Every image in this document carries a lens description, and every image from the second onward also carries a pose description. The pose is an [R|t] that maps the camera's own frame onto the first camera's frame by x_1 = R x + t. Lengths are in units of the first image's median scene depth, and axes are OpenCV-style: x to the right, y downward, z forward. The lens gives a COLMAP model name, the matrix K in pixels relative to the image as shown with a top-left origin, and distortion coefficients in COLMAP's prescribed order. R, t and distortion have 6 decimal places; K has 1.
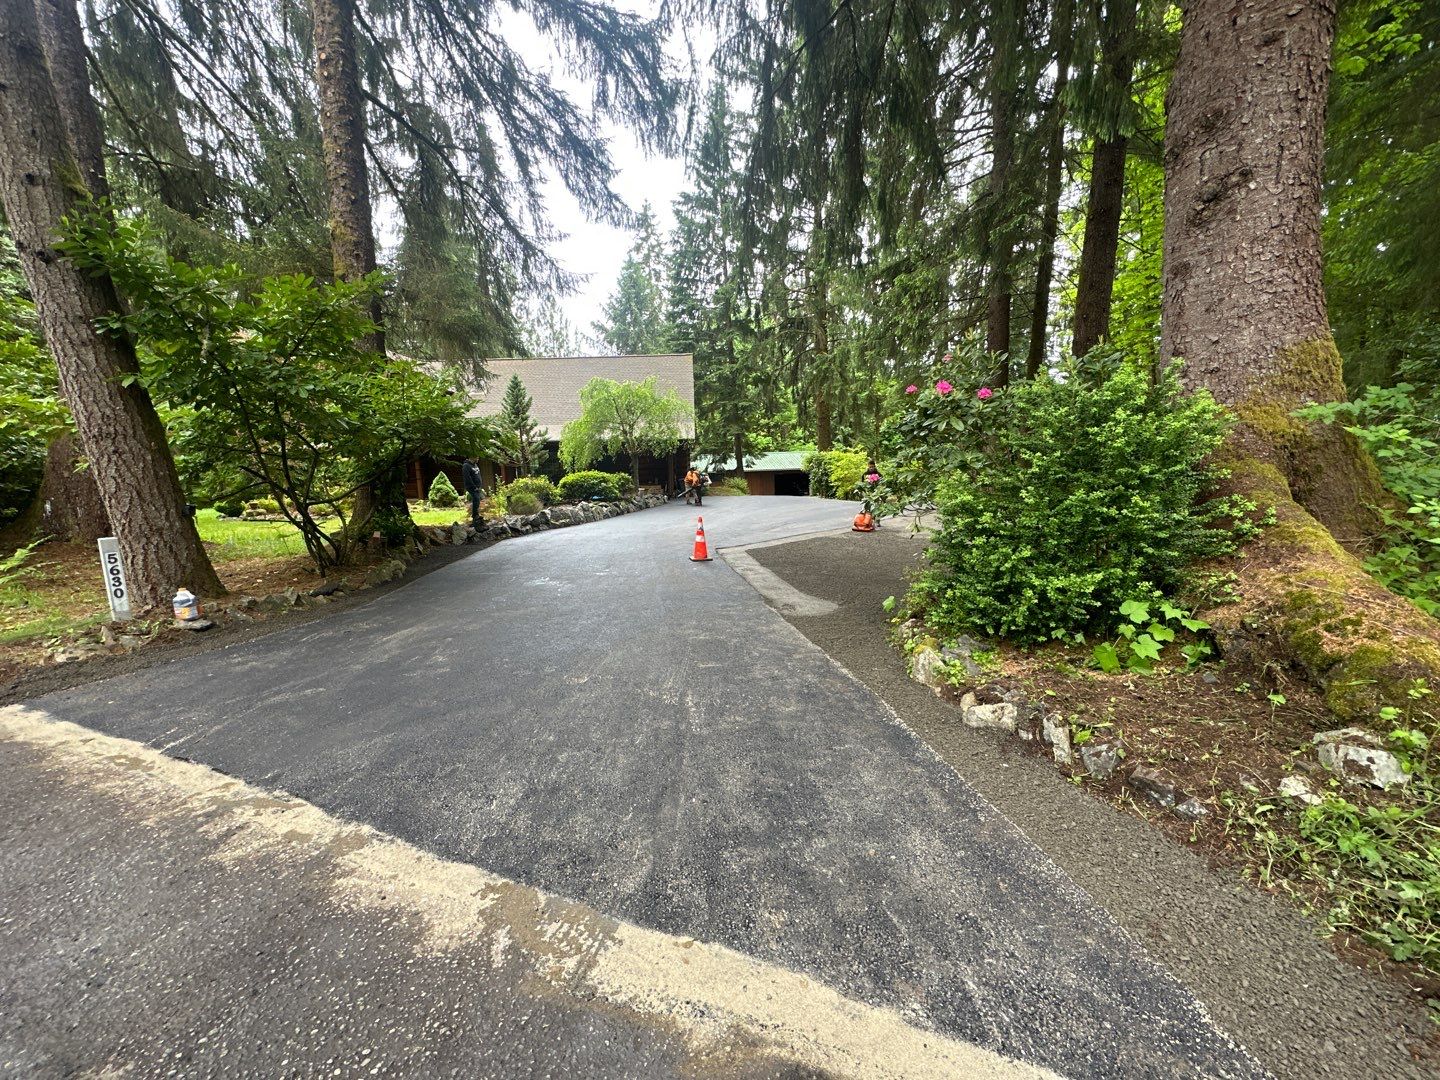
lens RADIAL K [[578.9, 0, 718.8], [0, 578.9, 539.4], [0, 0, 1]] dist [0.000747, -0.001411]
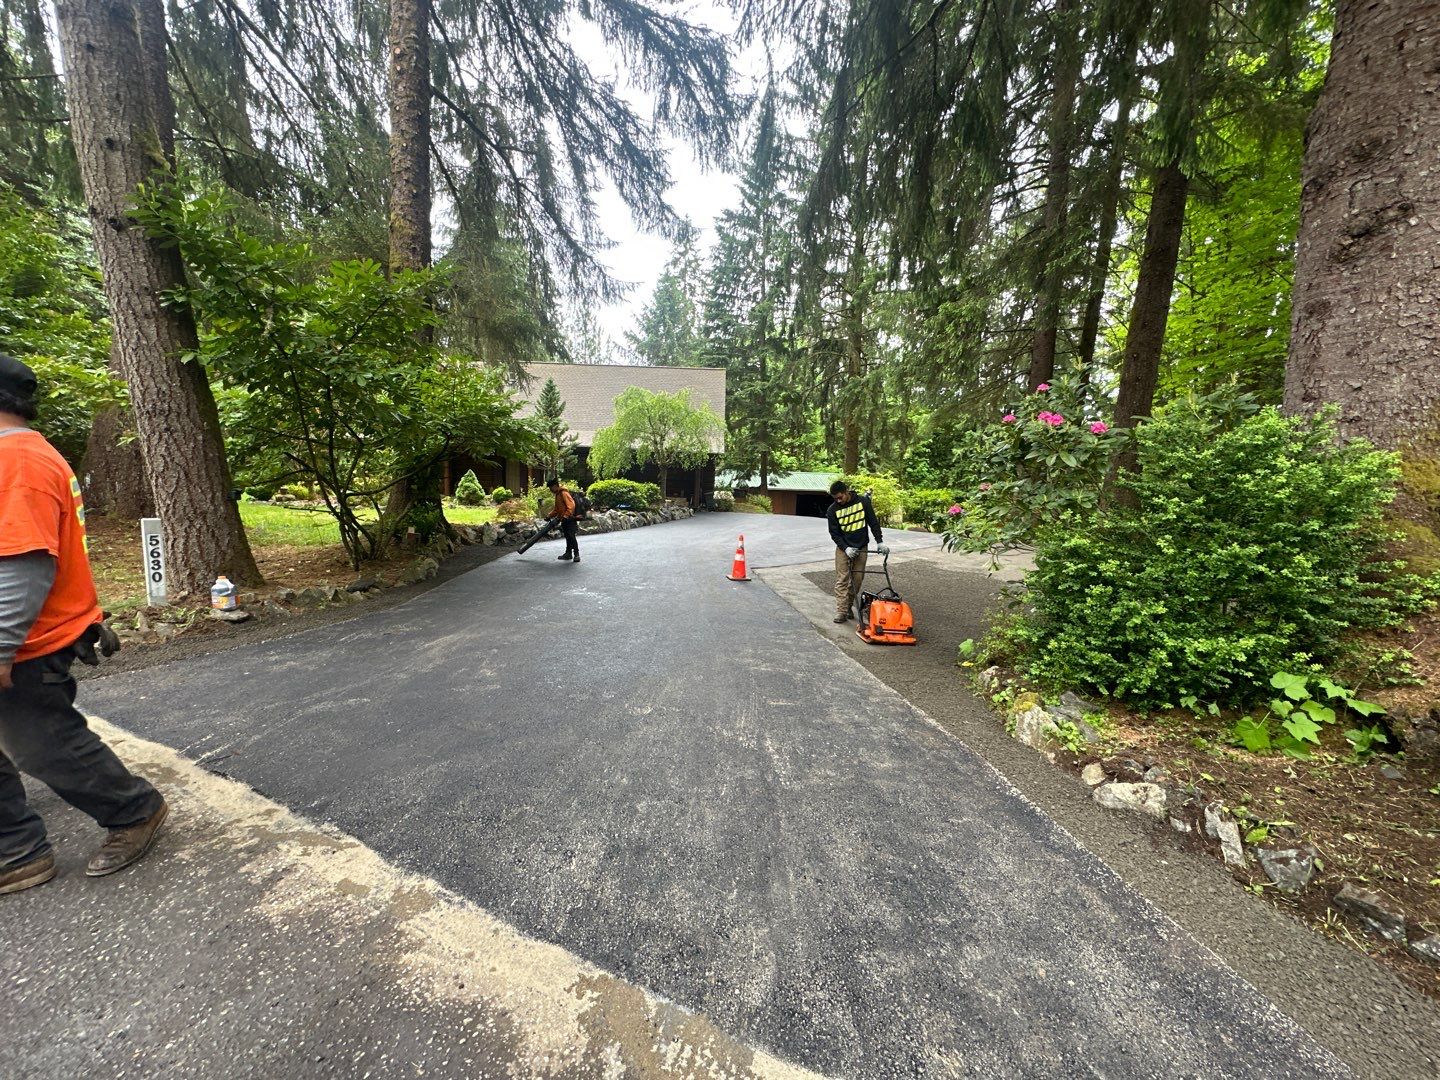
lens RADIAL K [[578.9, 0, 718.4], [0, 578.9, 539.0], [0, 0, 1]] dist [0.000747, -0.001411]
pose [[0.997309, 0.069340, -0.023814, -0.106785], [-0.069942, 0.997227, -0.025412, -0.011033], [0.021985, 0.027009, 0.999393, 0.072872]]
